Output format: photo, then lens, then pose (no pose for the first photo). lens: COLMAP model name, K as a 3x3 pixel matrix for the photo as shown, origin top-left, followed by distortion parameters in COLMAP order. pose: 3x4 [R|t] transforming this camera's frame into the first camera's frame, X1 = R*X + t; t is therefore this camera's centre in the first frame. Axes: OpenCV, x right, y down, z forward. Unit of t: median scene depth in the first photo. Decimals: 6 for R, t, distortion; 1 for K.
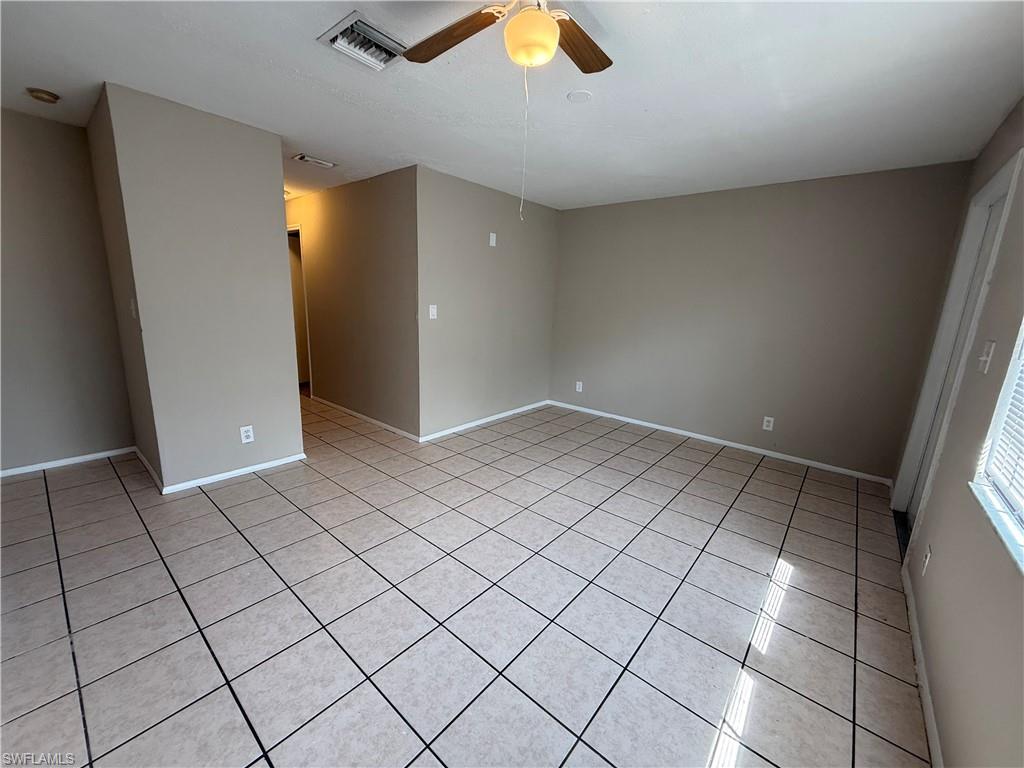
lens RADIAL K [[410.6, 0, 512.0], [0, 410.6, 384.0], [0, 0, 1]] dist [0.001151, -0.000001]
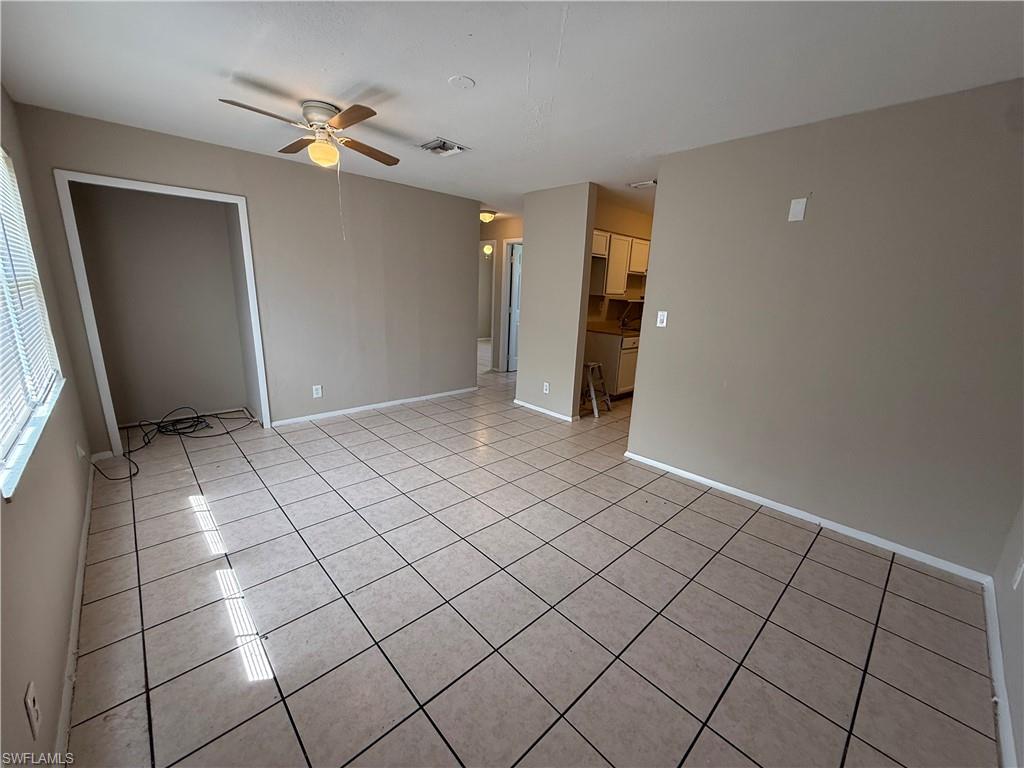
lens RADIAL K [[409.2, 0, 511.5], [0, 409.2, 386.9], [0, 0, 1]] dist [-0.000902, -0.000142]
pose [[-0.120317, 0.192521, -0.973889, 1.085398], [-0.246808, 0.944413, 0.217186, -0.229374], [0.961566, 0.266495, -0.066113, 1.214698]]
